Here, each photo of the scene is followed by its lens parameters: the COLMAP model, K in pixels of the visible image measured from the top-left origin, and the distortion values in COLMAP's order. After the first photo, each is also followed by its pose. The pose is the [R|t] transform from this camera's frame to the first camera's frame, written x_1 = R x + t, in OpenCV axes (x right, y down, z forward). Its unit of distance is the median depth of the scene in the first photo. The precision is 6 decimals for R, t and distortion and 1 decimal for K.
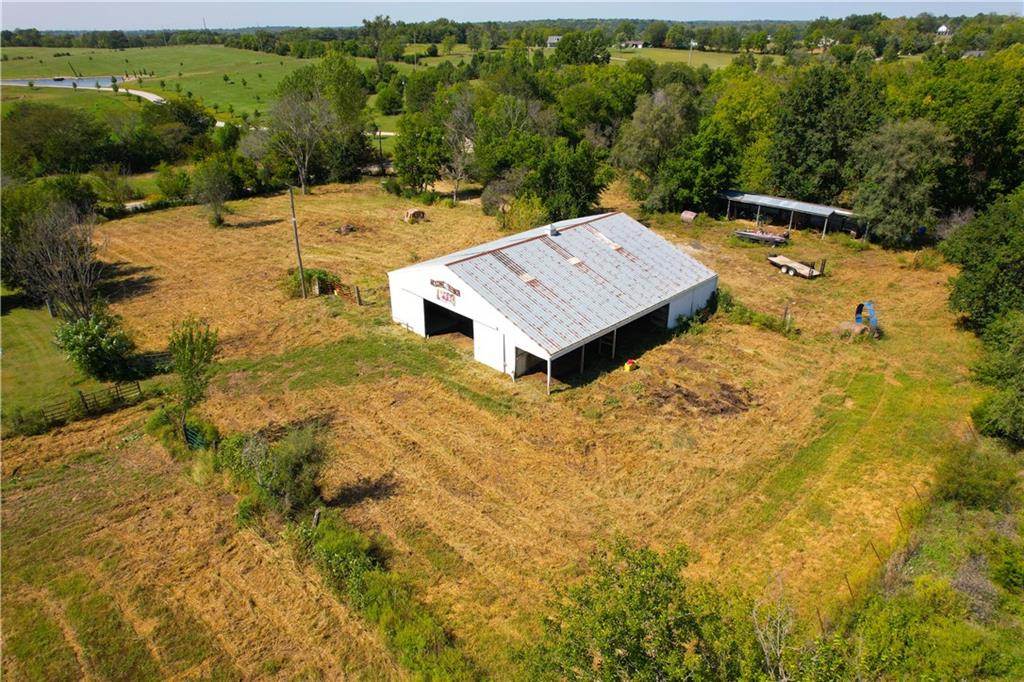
lens RADIAL K [[656.4, 0, 512.0], [0, 656.4, 341.0], [0, 0, 1]] dist [-0.084822, 0.081453]
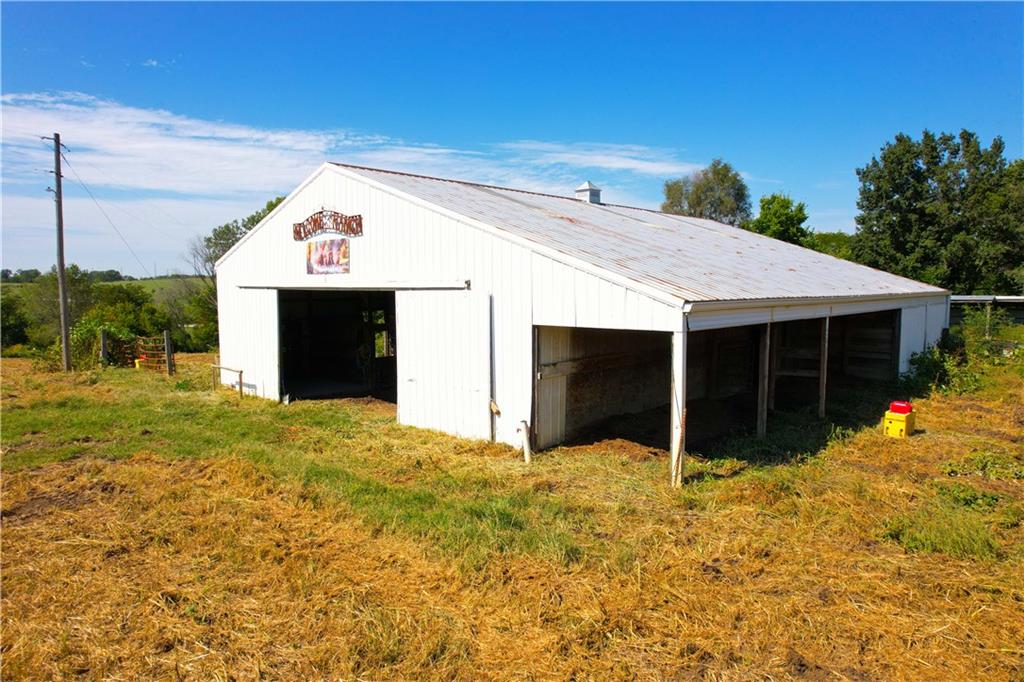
lens RADIAL K [[656.4, 0, 512.0], [0, 656.4, 341.0], [0, 0, 1]] dist [-0.084822, 0.081453]
pose [[0.999508, -0.001870, 0.031319, -0.010441], [0.012972, 0.933538, -0.358243, 0.096099], [-0.028568, 0.358473, 0.933103, 0.627072]]
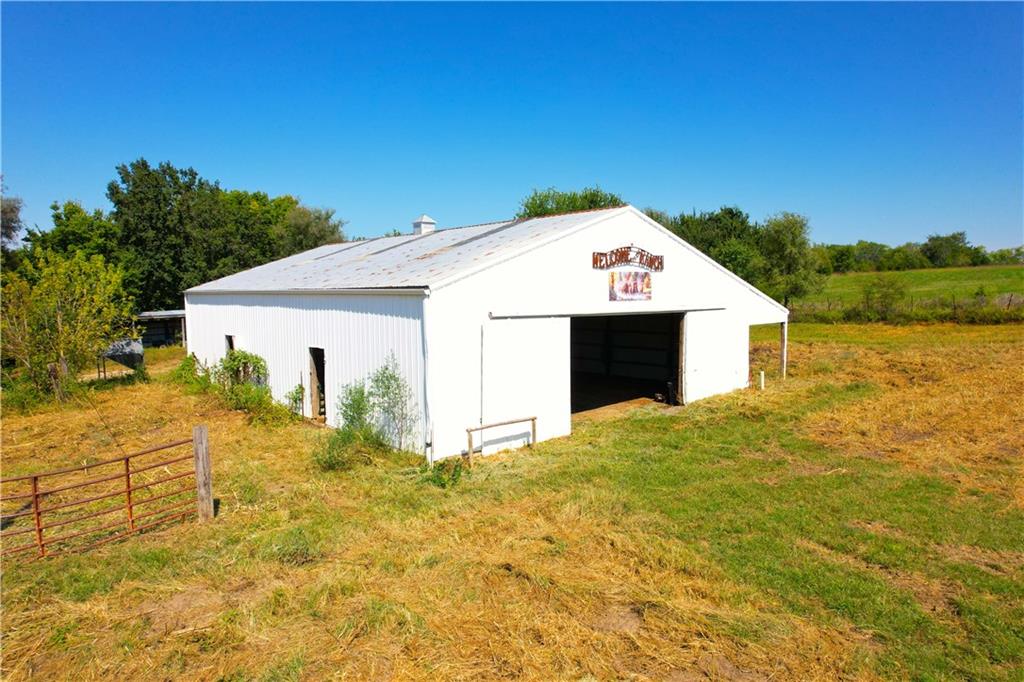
lens RADIAL K [[656.4, 0, 512.0], [0, 656.4, 341.0], [0, 0, 1]] dist [-0.084822, 0.081453]
pose [[0.056976, -0.075646, 0.995506, -0.479144], [0.444736, 0.894651, 0.042529, -0.079800], [-0.893848, 0.440314, 0.084616, 0.963007]]
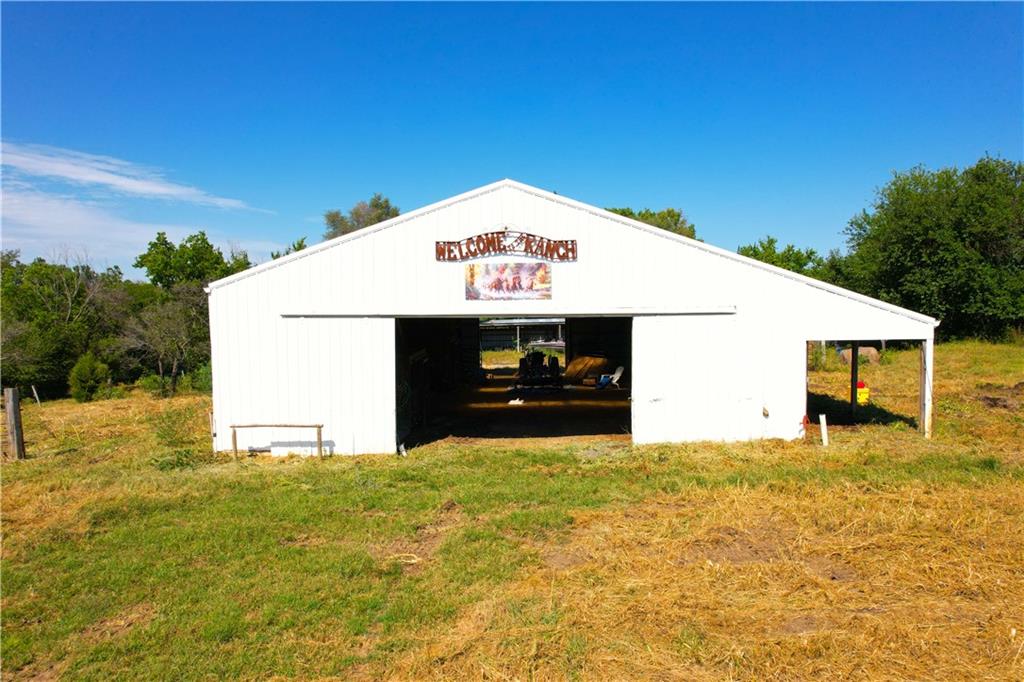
lens RADIAL K [[656.4, 0, 512.0], [0, 656.4, 341.0], [0, 0, 1]] dist [-0.084822, 0.081453]
pose [[0.704761, -0.037726, 0.708441, -0.306303], [0.317924, 0.909498, -0.267840, 0.044918], [-0.634221, 0.413994, 0.652972, 0.732527]]
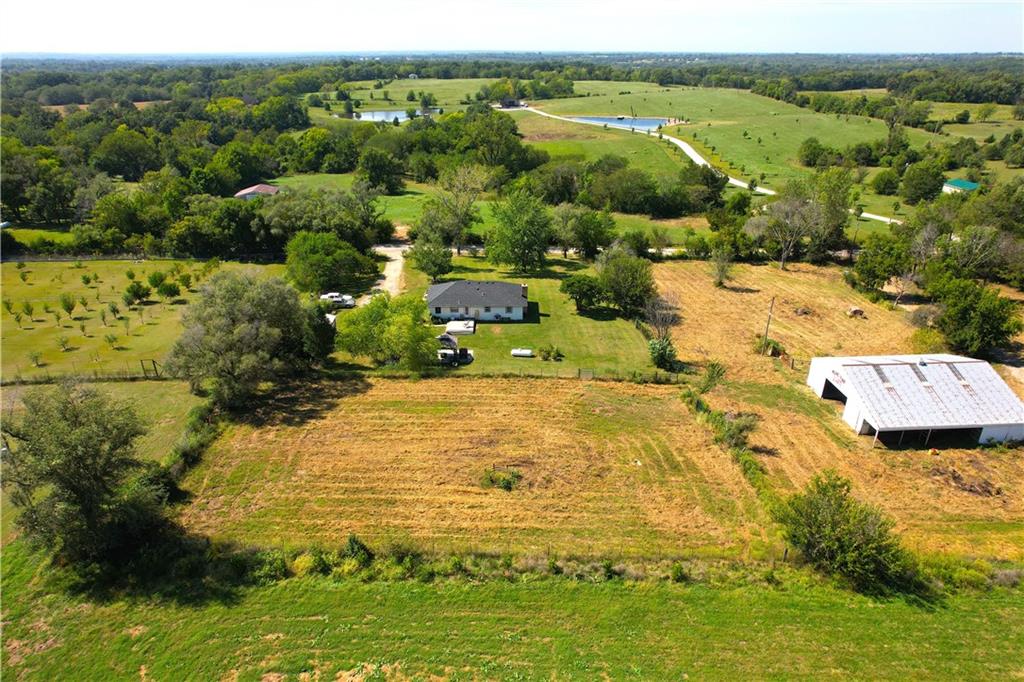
lens RADIAL K [[656.4, 0, 512.0], [0, 656.4, 341.0], [0, 0, 1]] dist [-0.084822, 0.081453]
pose [[0.756389, 0.276996, -0.592579, 0.234609], [-0.294194, 0.953176, 0.070033, -0.030093], [0.584231, 0.121361, 0.802462, -0.943491]]
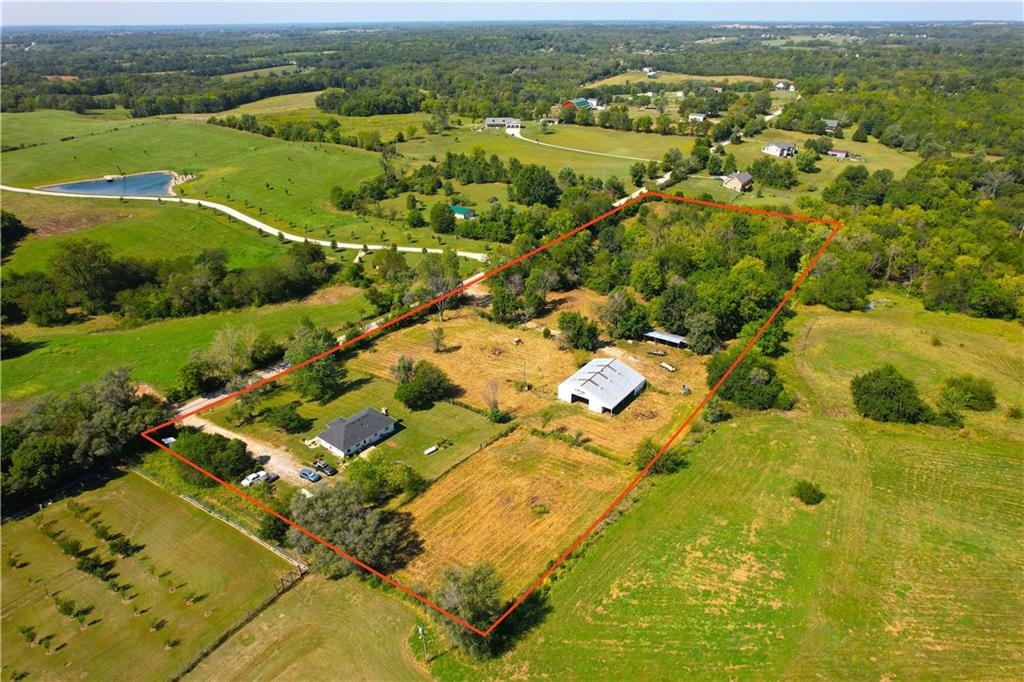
lens RADIAL K [[656.4, 0, 512.0], [0, 656.4, 341.0], [0, 0, 1]] dist [-0.084822, 0.081453]
pose [[0.987805, -0.066773, 0.140653, -0.937695], [0.065695, 0.997764, 0.012300, -0.413867], [-0.141160, -0.002910, 0.989983, -2.546211]]
